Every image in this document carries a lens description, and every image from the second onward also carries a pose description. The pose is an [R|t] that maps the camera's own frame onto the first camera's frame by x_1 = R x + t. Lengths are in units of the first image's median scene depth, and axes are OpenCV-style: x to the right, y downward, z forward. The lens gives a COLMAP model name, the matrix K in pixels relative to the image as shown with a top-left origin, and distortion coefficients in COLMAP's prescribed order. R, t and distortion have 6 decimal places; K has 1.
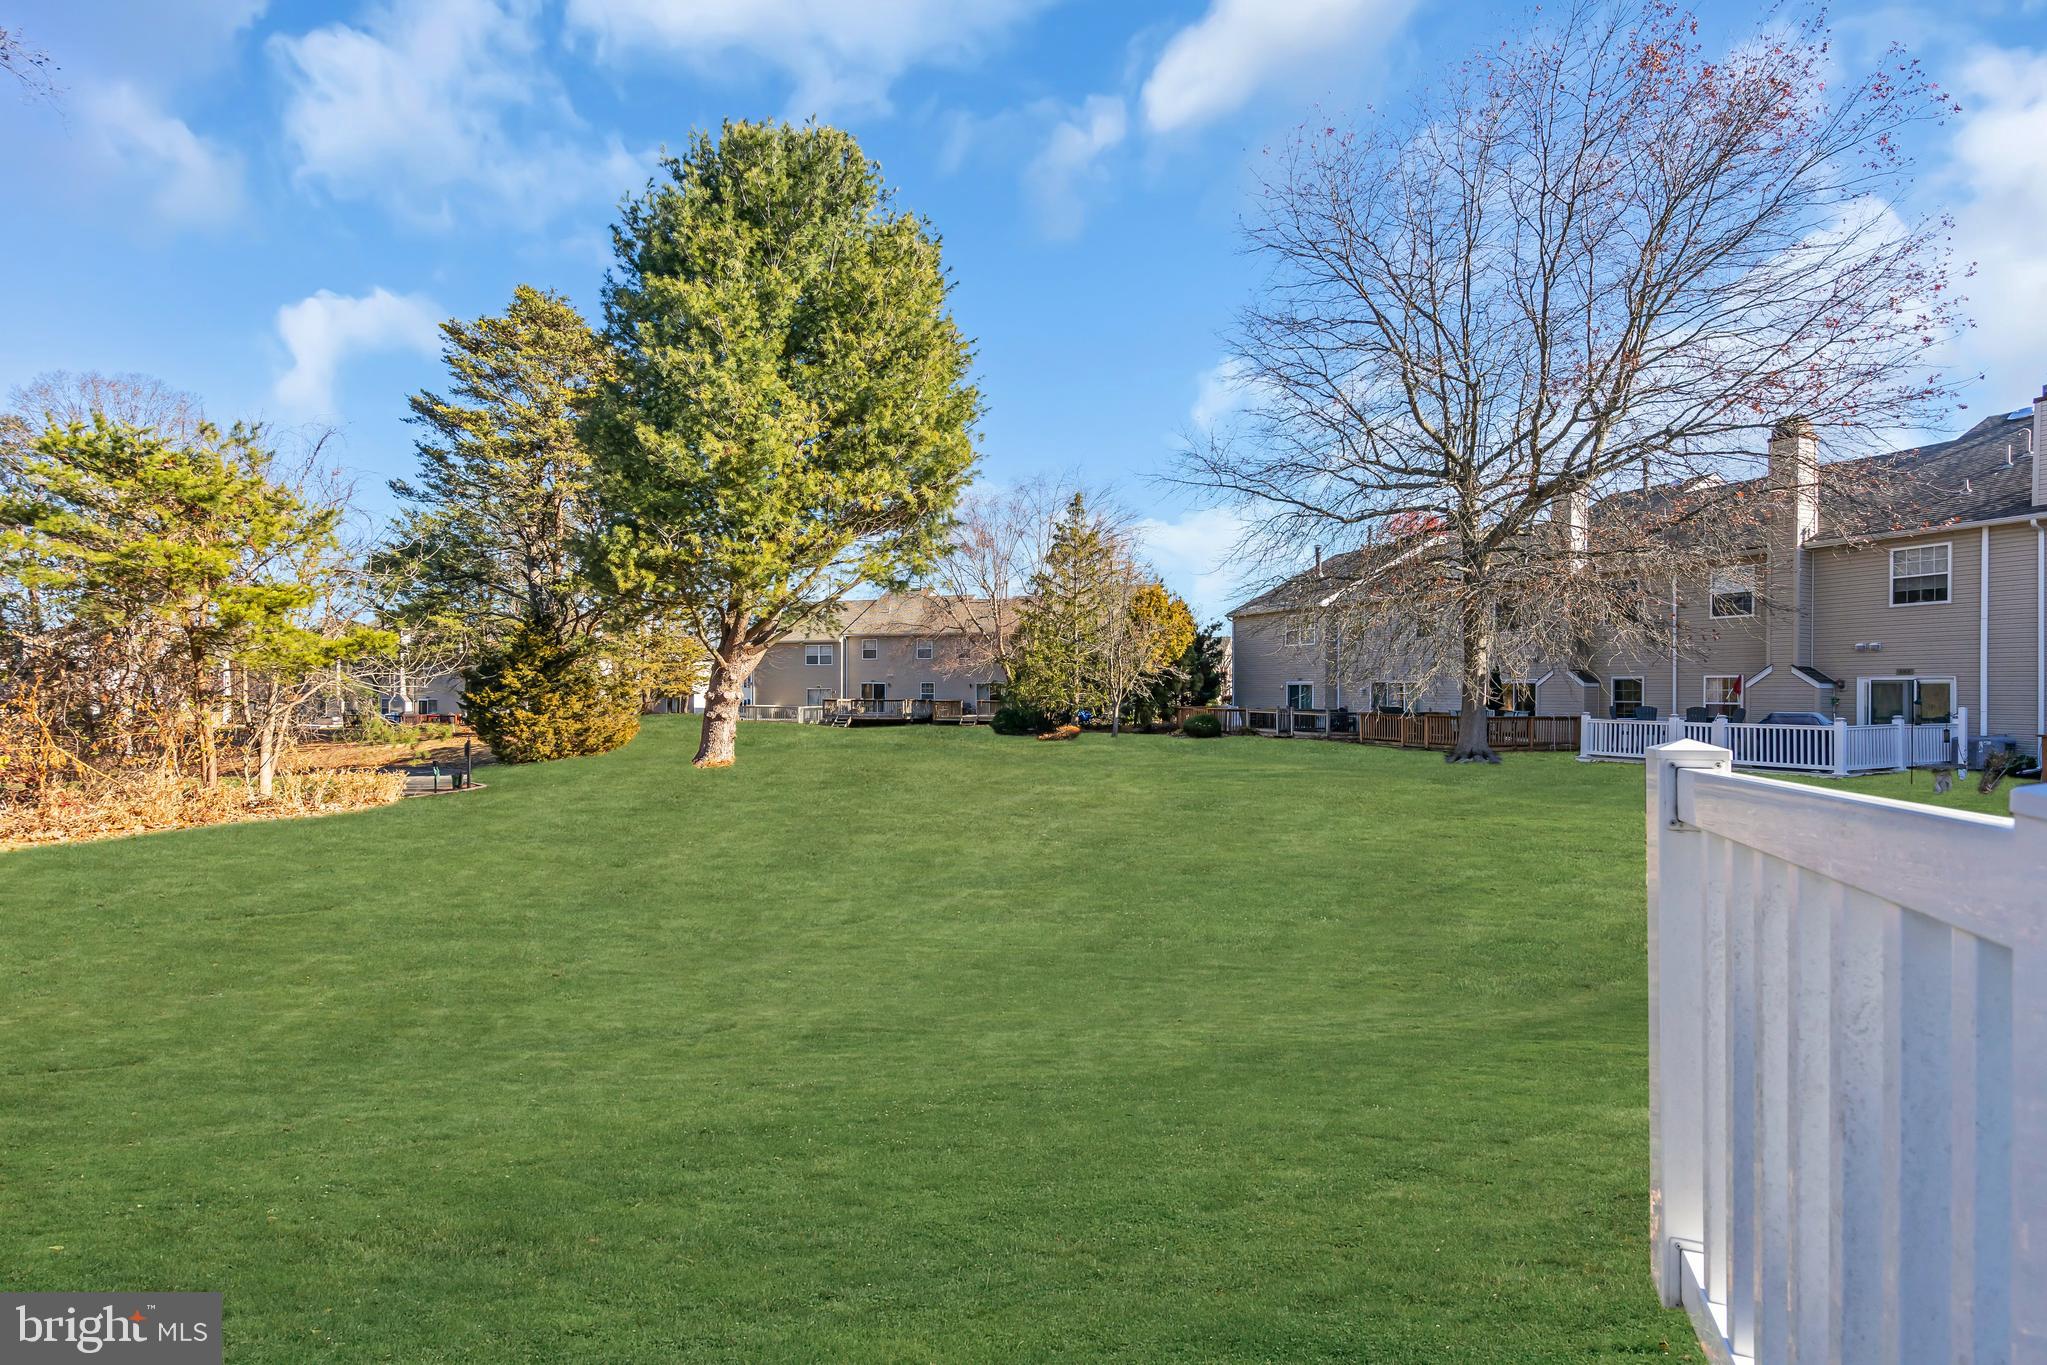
lens RADIAL K [[931.0, 0, 1023.8], [0, 931.0, 696.7], [0, 0, 1]] dist [-0.003437, 0.000391]
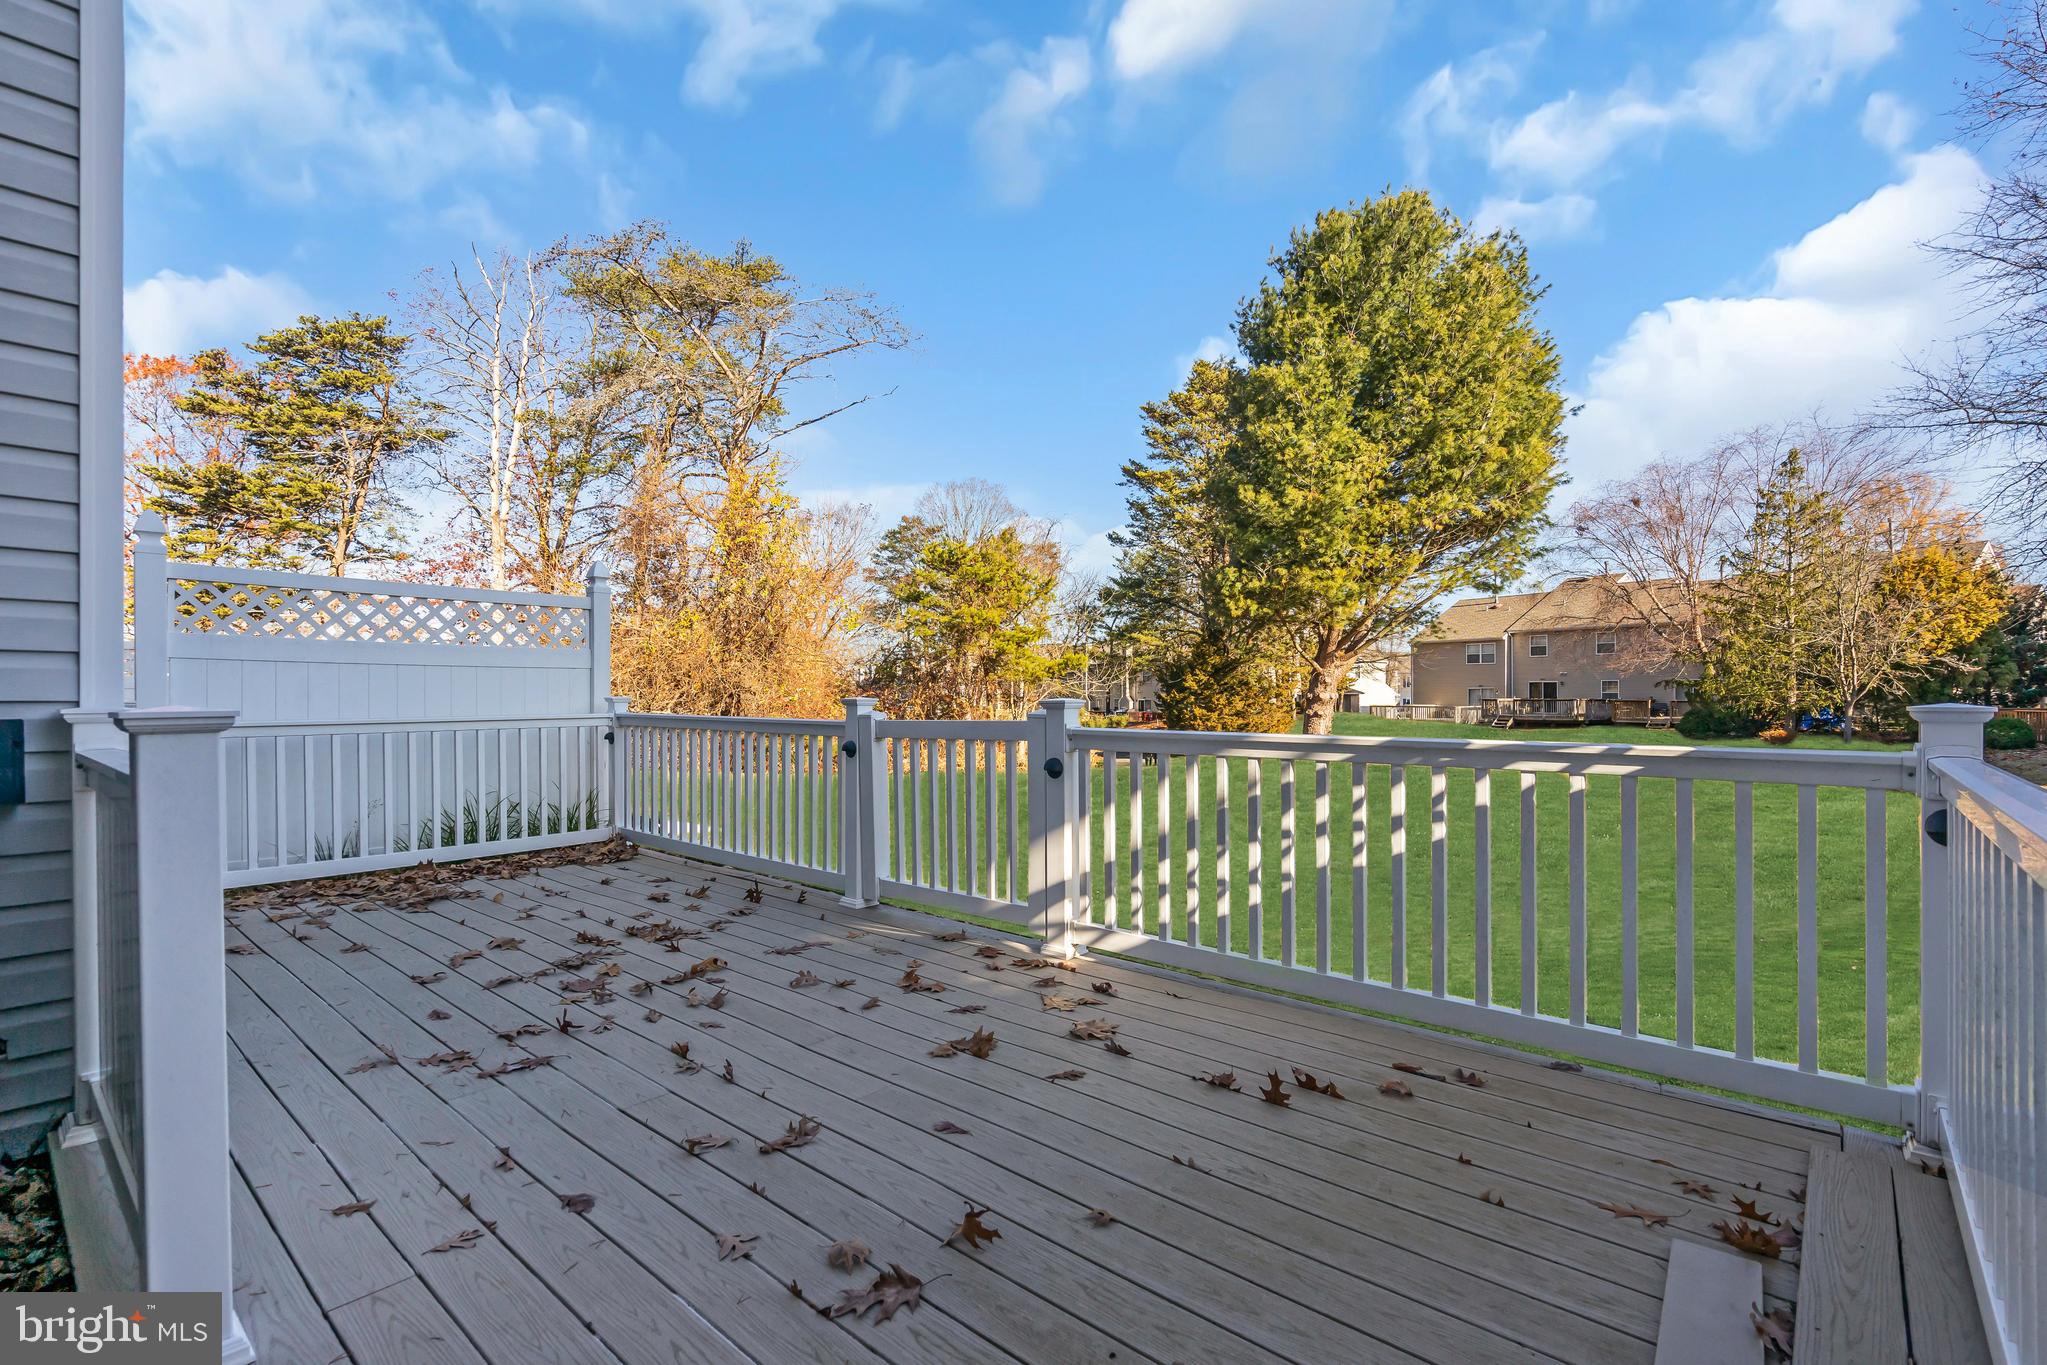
lens RADIAL K [[931.0, 0, 1023.8], [0, 931.0, 696.7], [0, 0, 1]] dist [-0.003437, 0.000391]
pose [[0.755710, -0.002614, -0.654901, 0.143398], [0.003019, 0.999995, -0.000508, -0.000863], [0.654899, -0.001594, 0.755715, -0.122992]]
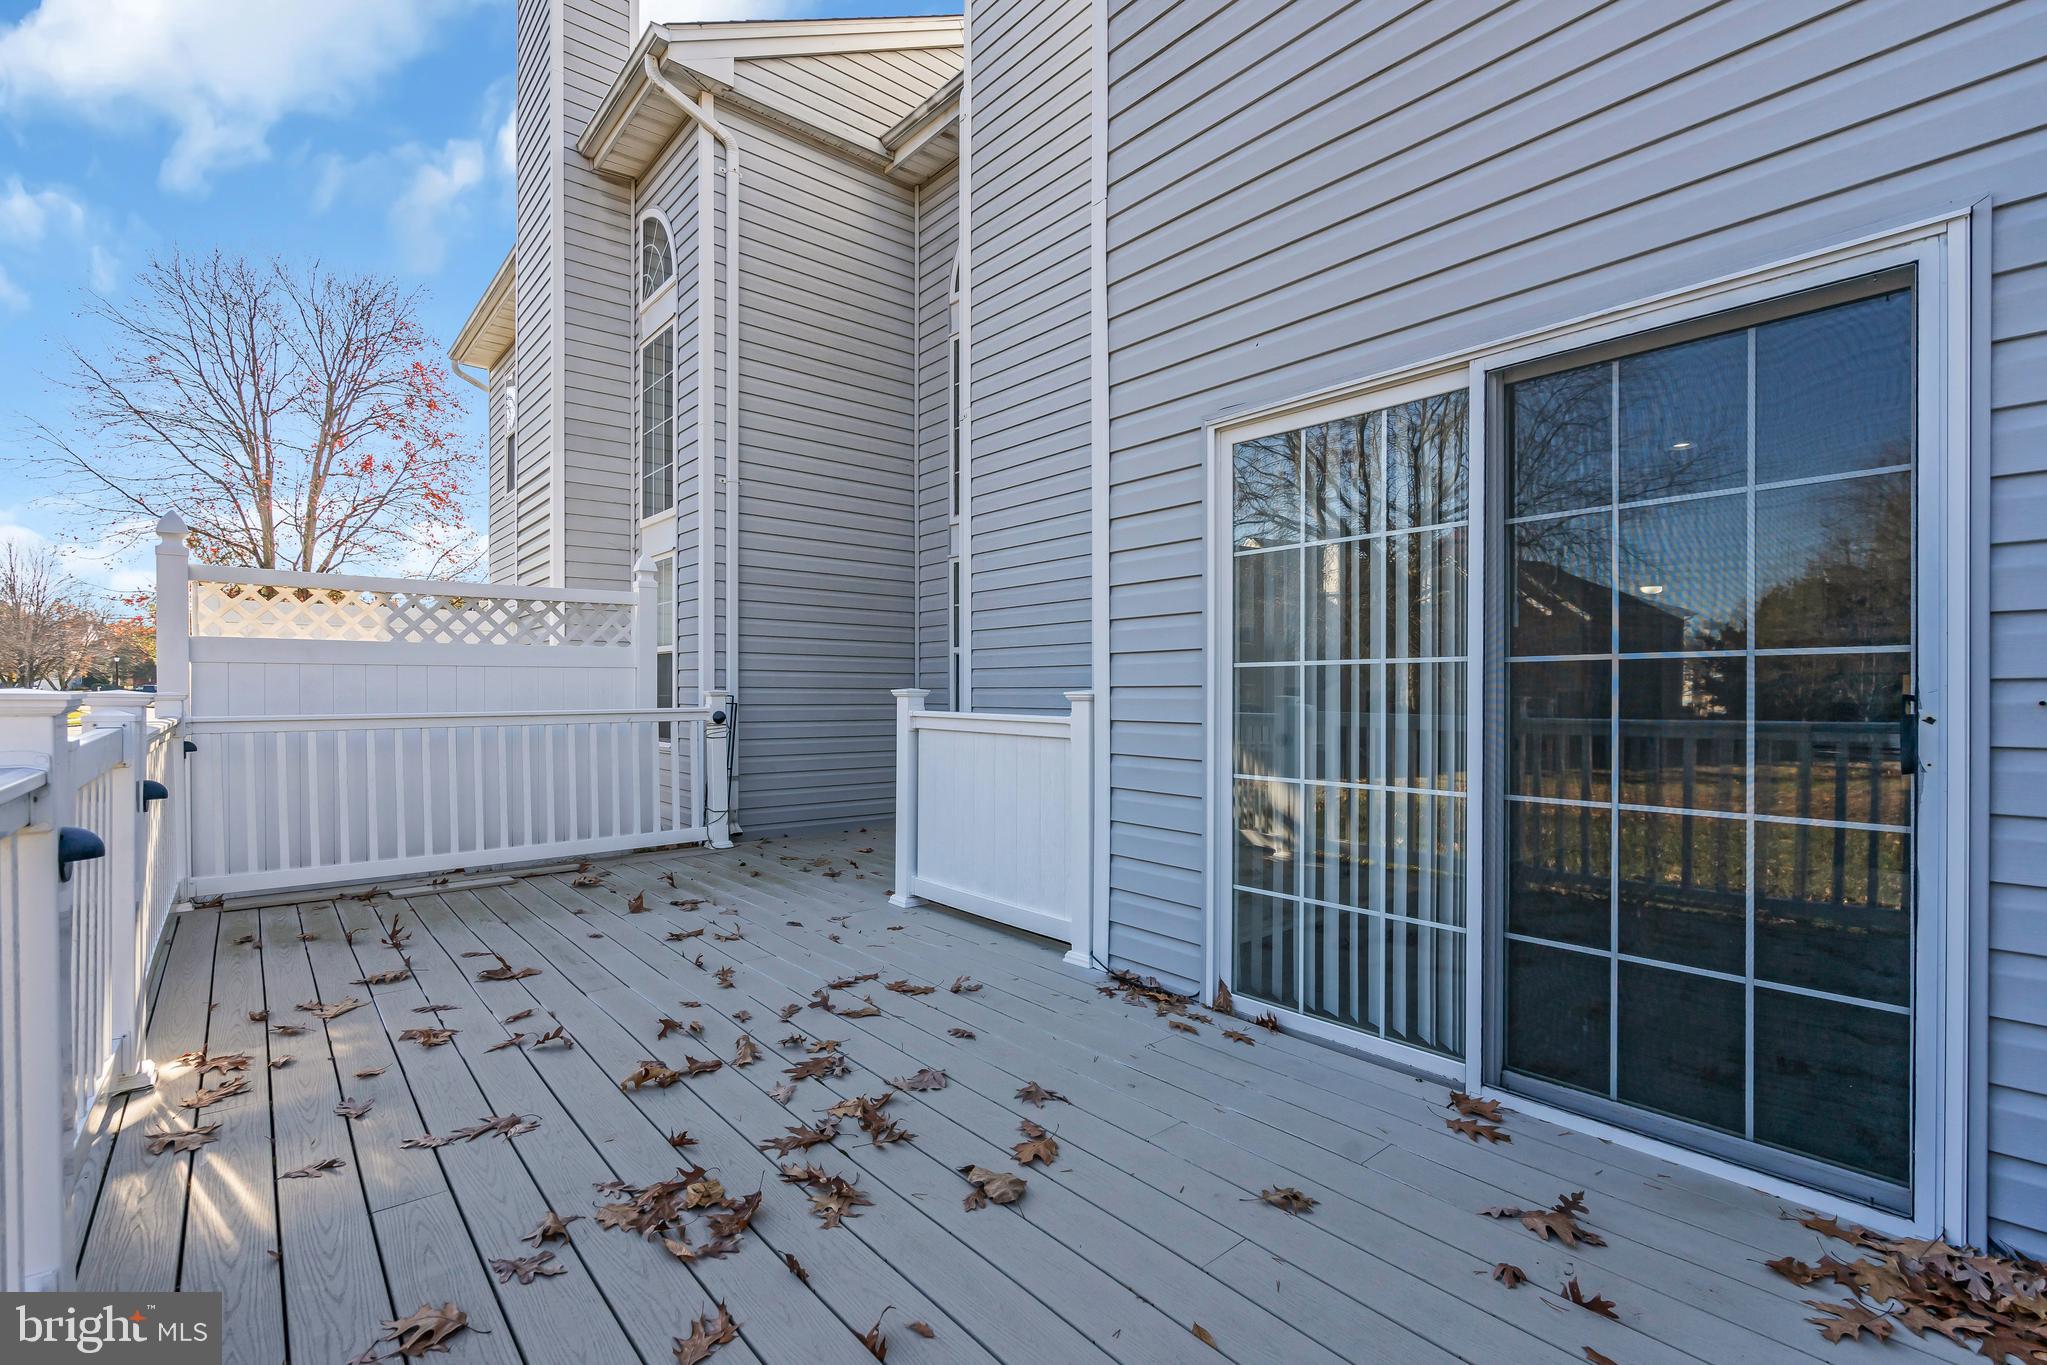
lens RADIAL K [[922.0, 0, 1028.3], [0, 922.0, 692.8], [0, 0, 1]] dist [-0.001788, -0.000154]
pose [[-0.653488, -0.008219, 0.756892, -0.138461], [0.000315, 0.999938, 0.011130, -0.001691], [-0.756937, 0.007511, -0.653445, 0.011187]]
